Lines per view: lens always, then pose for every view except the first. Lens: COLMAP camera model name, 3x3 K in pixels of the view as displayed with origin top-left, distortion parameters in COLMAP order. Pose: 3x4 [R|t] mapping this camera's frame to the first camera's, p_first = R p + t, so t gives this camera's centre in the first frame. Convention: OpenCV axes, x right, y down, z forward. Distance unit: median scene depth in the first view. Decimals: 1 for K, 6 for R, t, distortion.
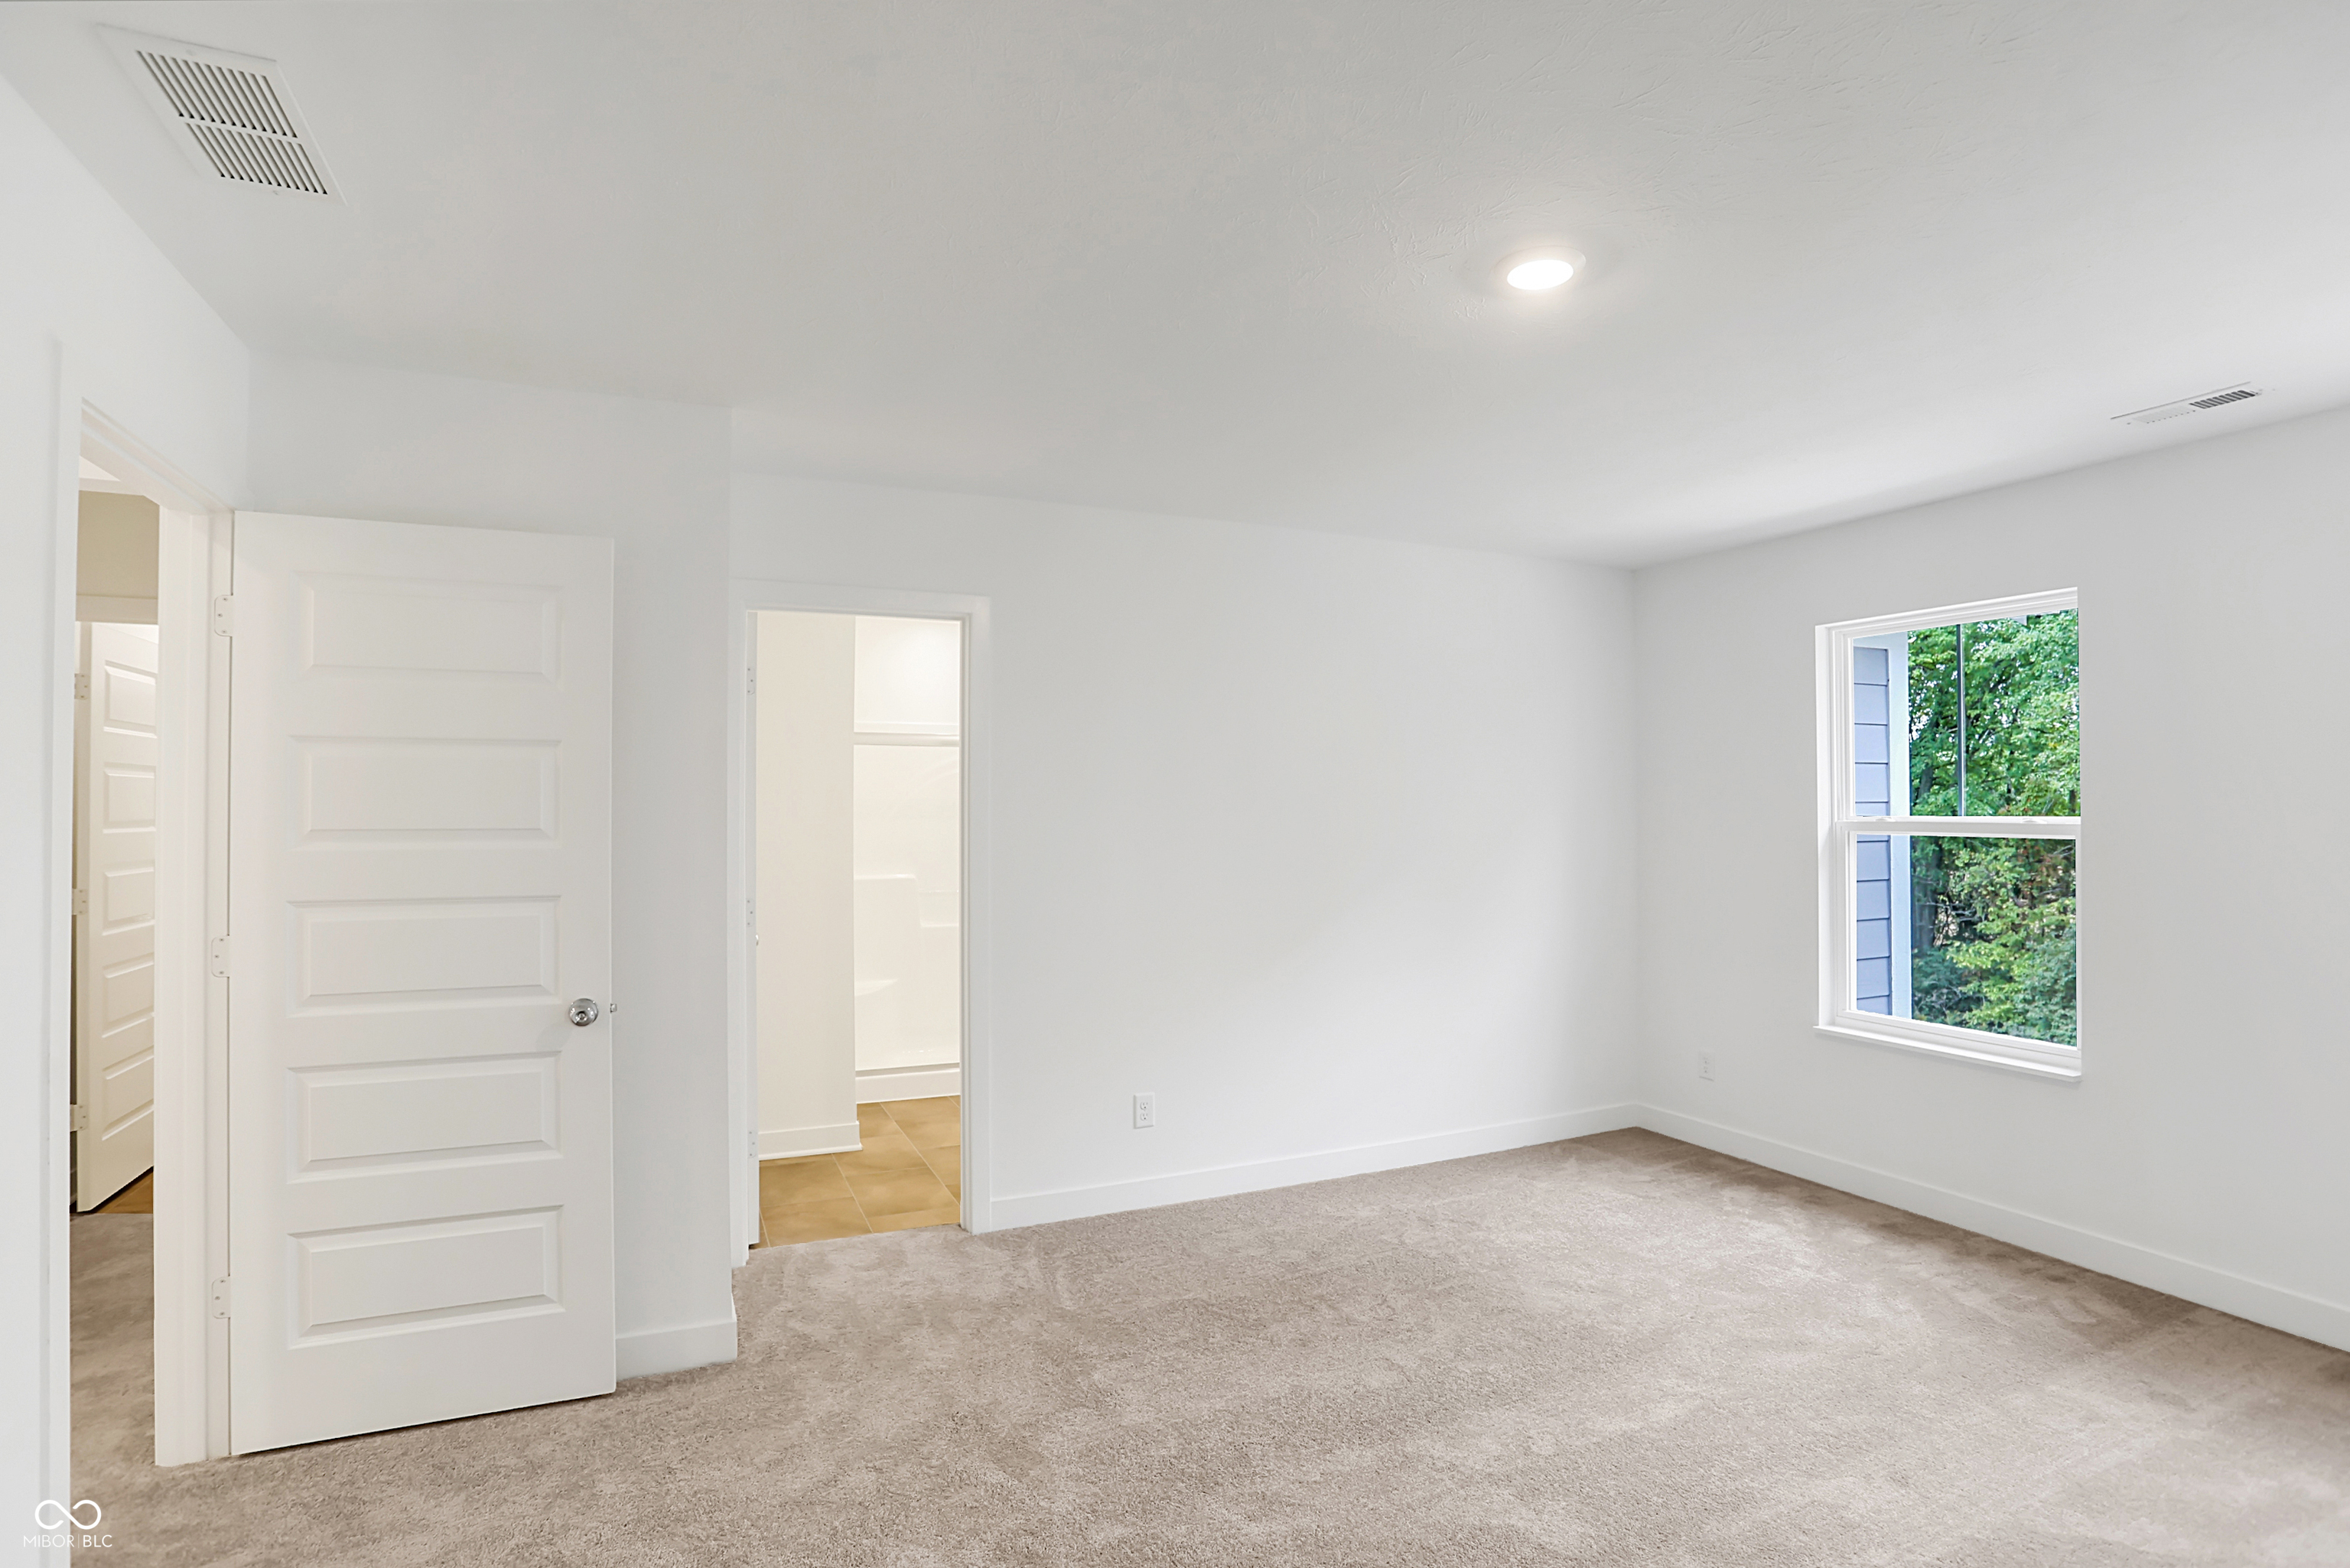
lens RADIAL K [[1176.5, 0, 1179.3], [0, 1176.5, 785.0], [0, 0, 1]] dist [-0.074688, 0.034008]
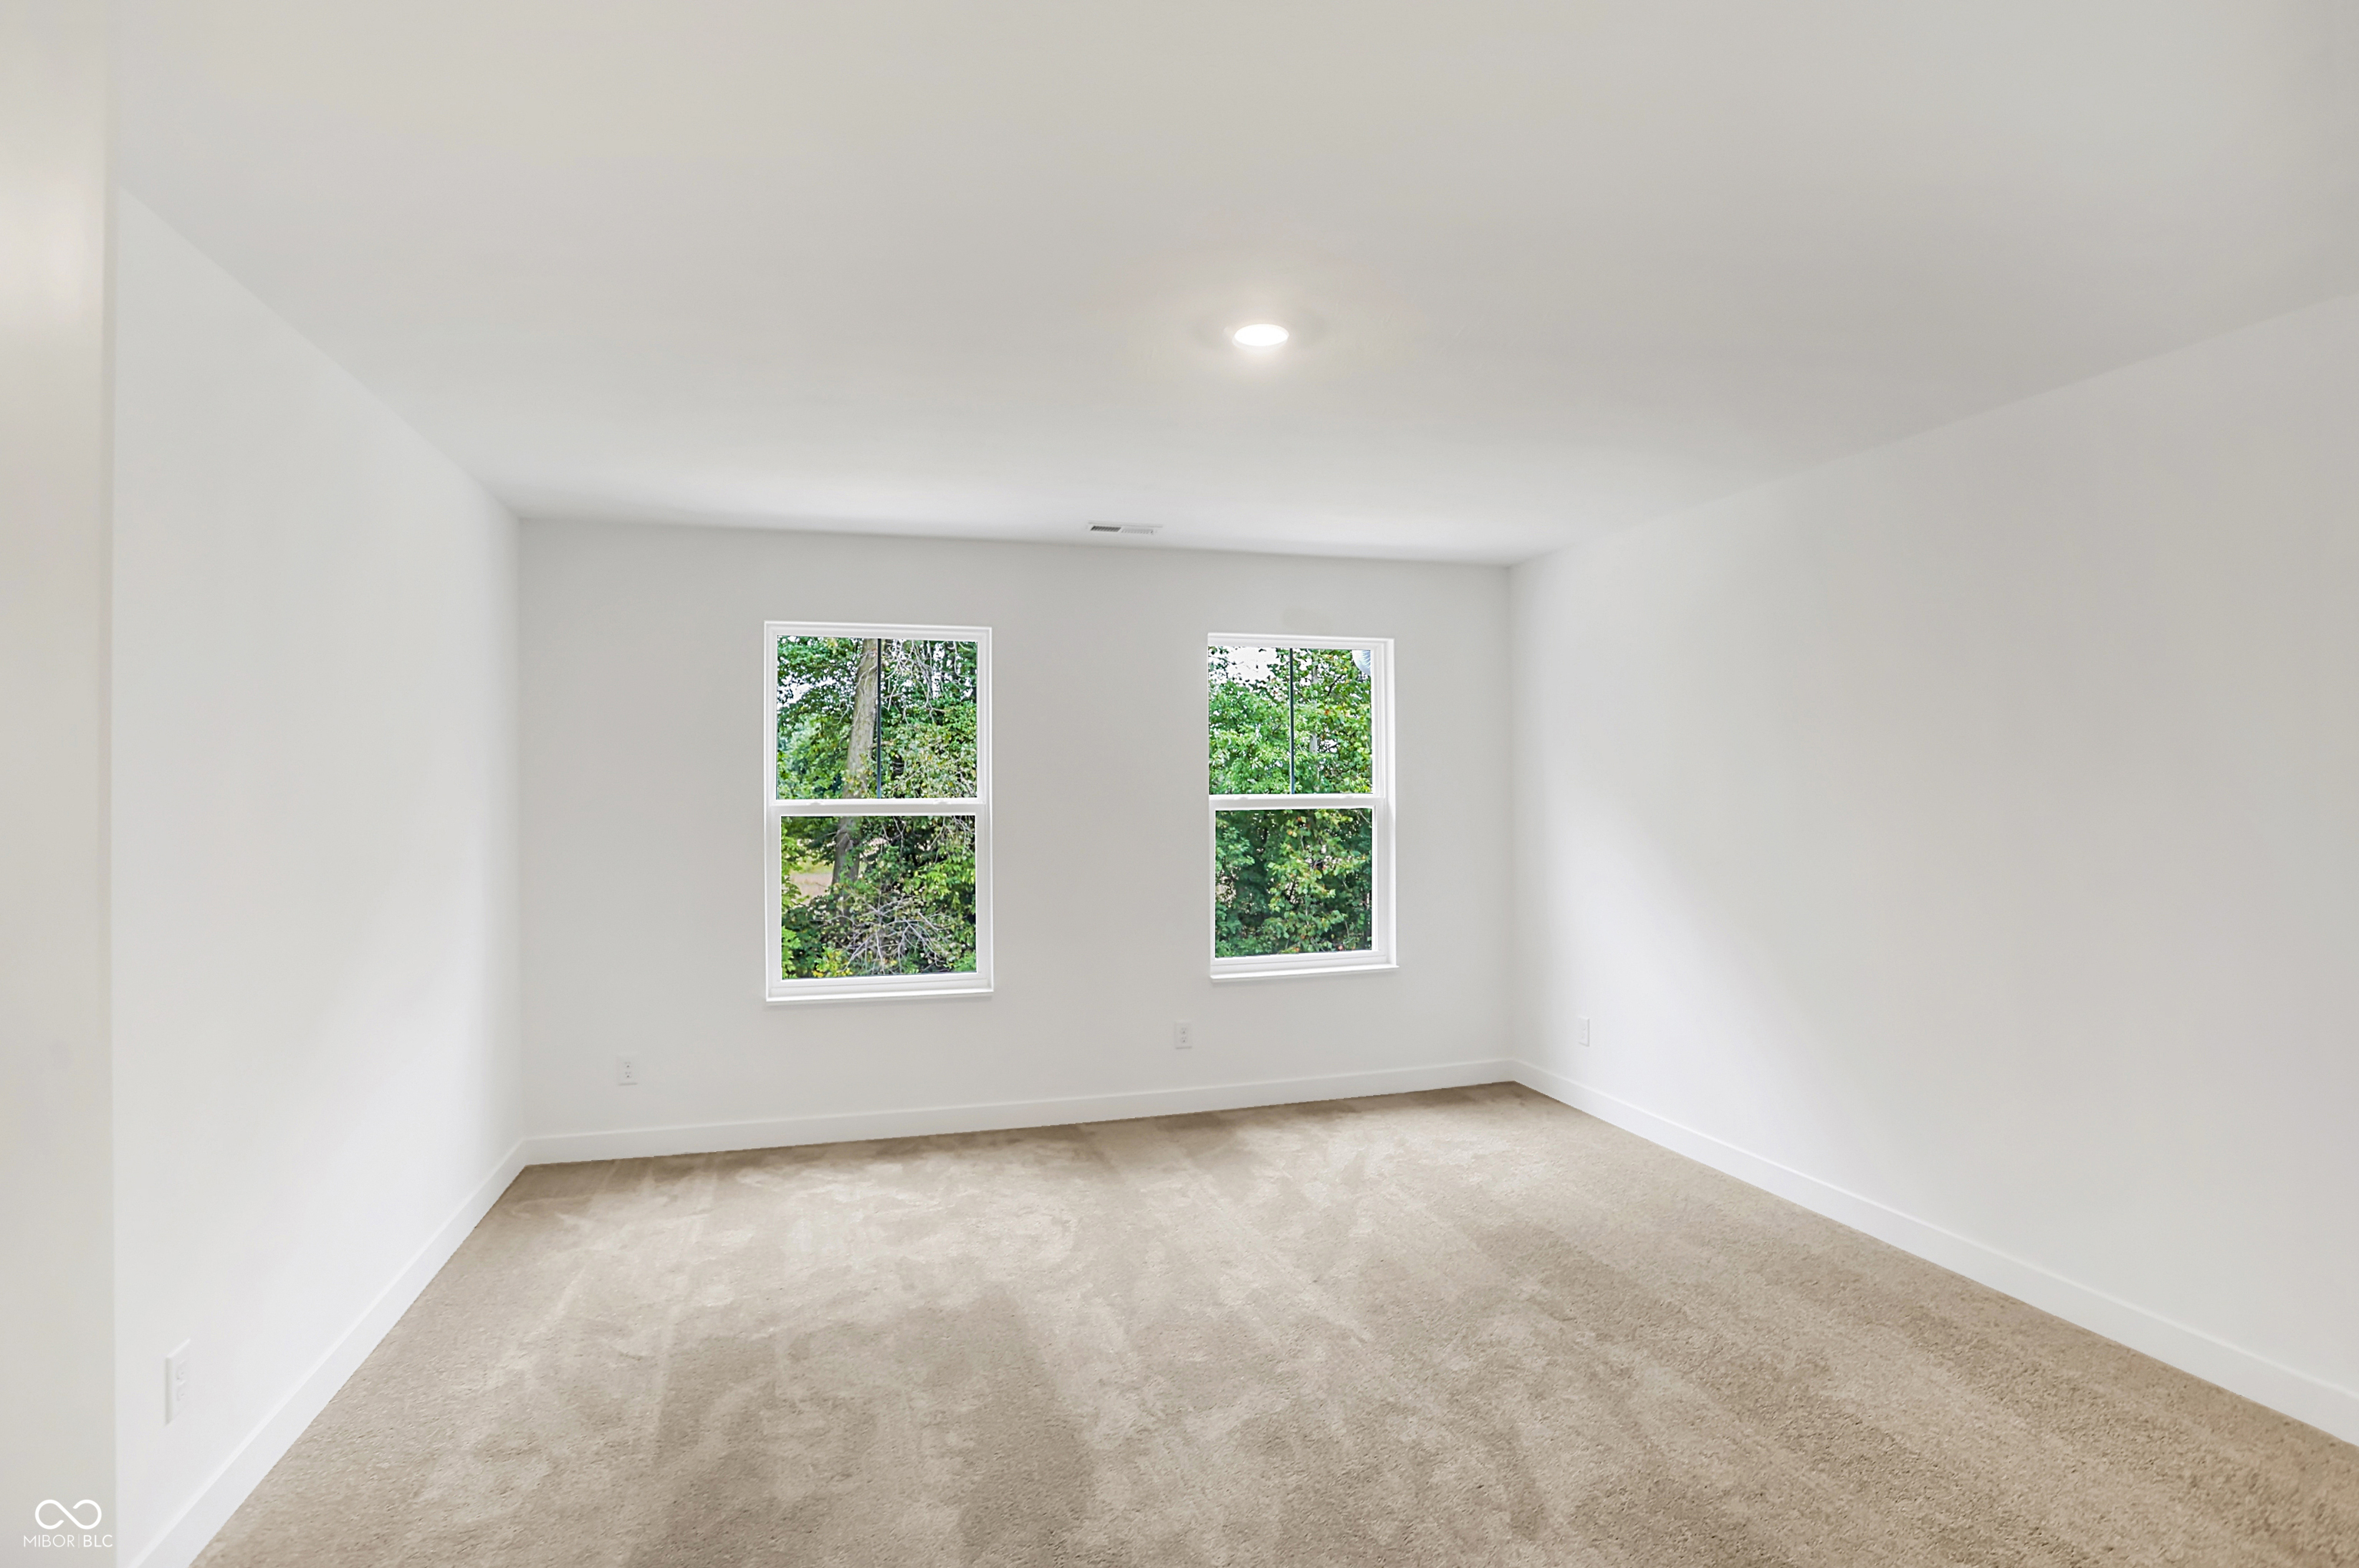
lens RADIAL K [[1181.0, 0, 1183.8], [0, 1181.0, 785.0], [0, 0, 1]] dist [-0.074688, 0.034008]
pose [[0.130911, 0.003517, 0.991388, -0.526336], [-0.014634, 0.999892, -0.001615, 0.010135], [-0.991286, -0.014297, 0.130948, 0.558673]]
